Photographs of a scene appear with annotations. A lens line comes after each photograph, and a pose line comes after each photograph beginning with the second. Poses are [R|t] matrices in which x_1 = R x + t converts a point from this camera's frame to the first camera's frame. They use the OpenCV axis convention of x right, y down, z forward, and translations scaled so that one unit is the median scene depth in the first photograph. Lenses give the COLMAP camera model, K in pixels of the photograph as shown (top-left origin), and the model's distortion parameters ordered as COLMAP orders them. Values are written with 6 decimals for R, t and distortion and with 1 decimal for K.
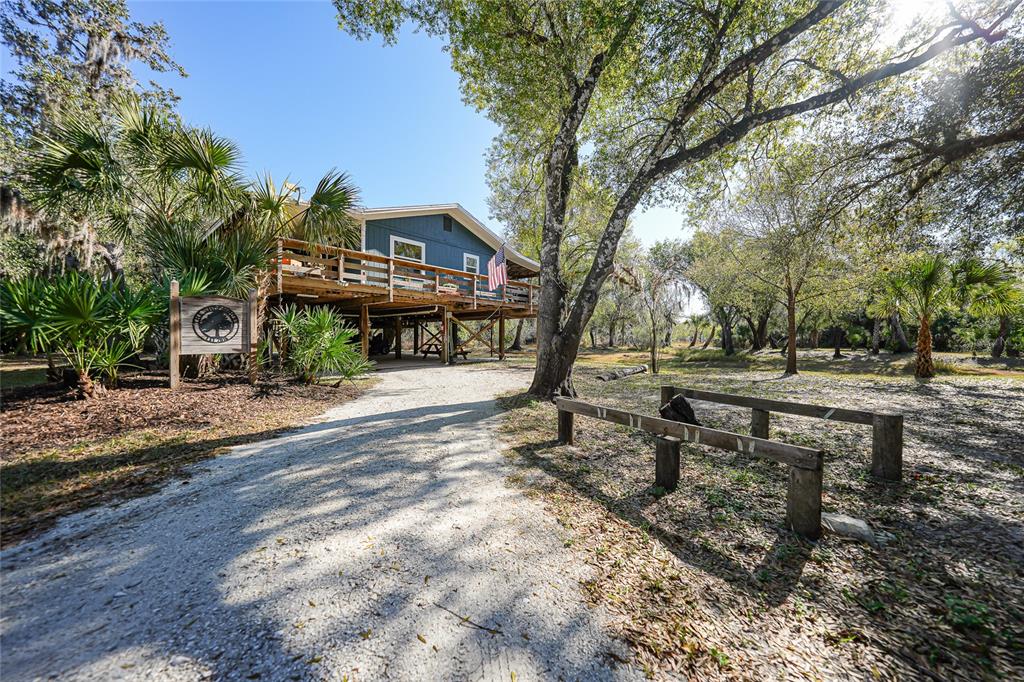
lens RADIAL K [[352.9, 0, 515.2], [0, 352.9, 340.9], [0, 0, 1]] dist [0.001196, 0.000050]
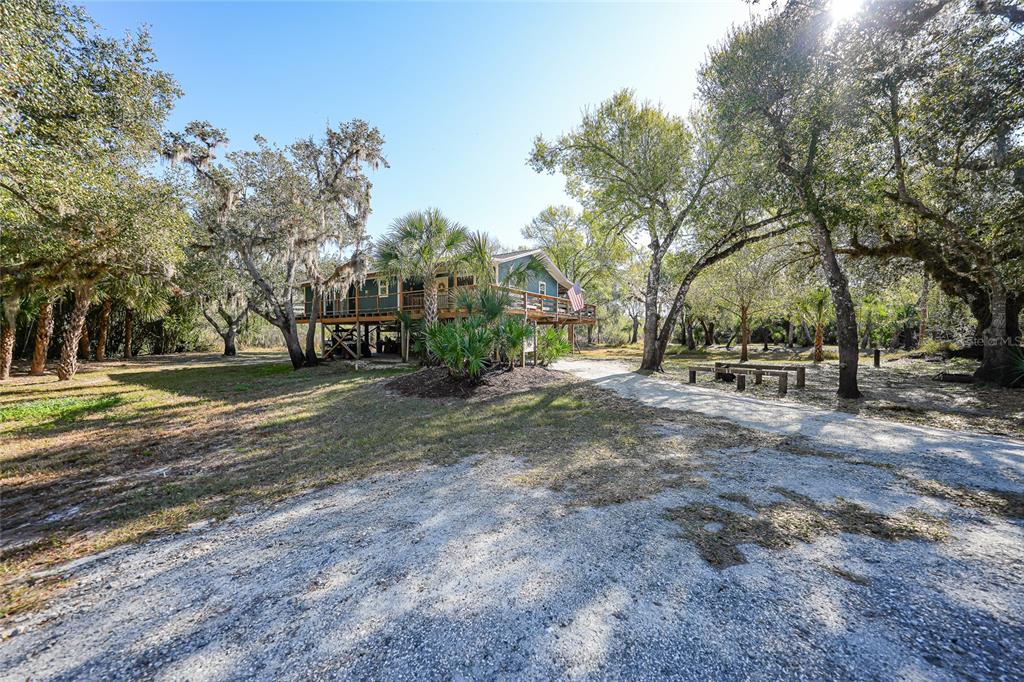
lens RADIAL K [[352.9, 0, 510.9], [0, 352.9, 341.6], [0, 0, 1]] dist [0.001196, 0.000050]
pose [[0.991522, -0.009777, 0.129574, -0.445784], [0.008525, 0.999911, 0.010221, -0.016346], [-0.129662, -0.009030, 0.991517, -0.415580]]
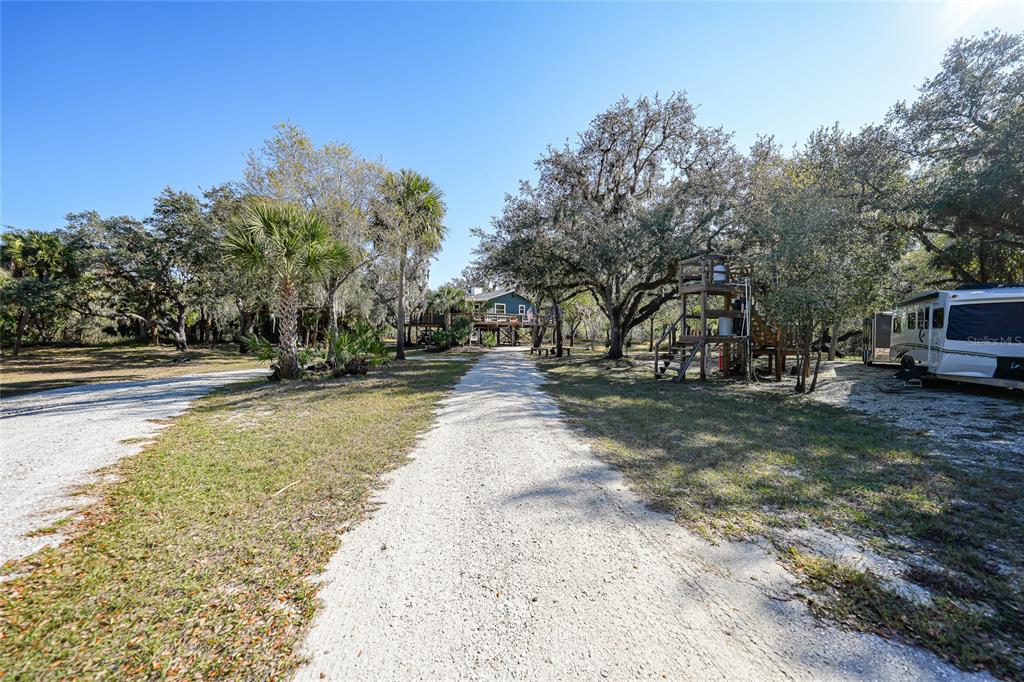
lens RADIAL K [[352.9, 0, 510.7], [0, 352.9, 338.7], [0, 0, 1]] dist [0.001196, 0.000050]
pose [[0.984744, 0.002583, -0.173991, 0.254531], [0.000344, 0.999859, 0.016790, -0.037798], [0.174010, -0.016594, 0.984604, -1.624107]]
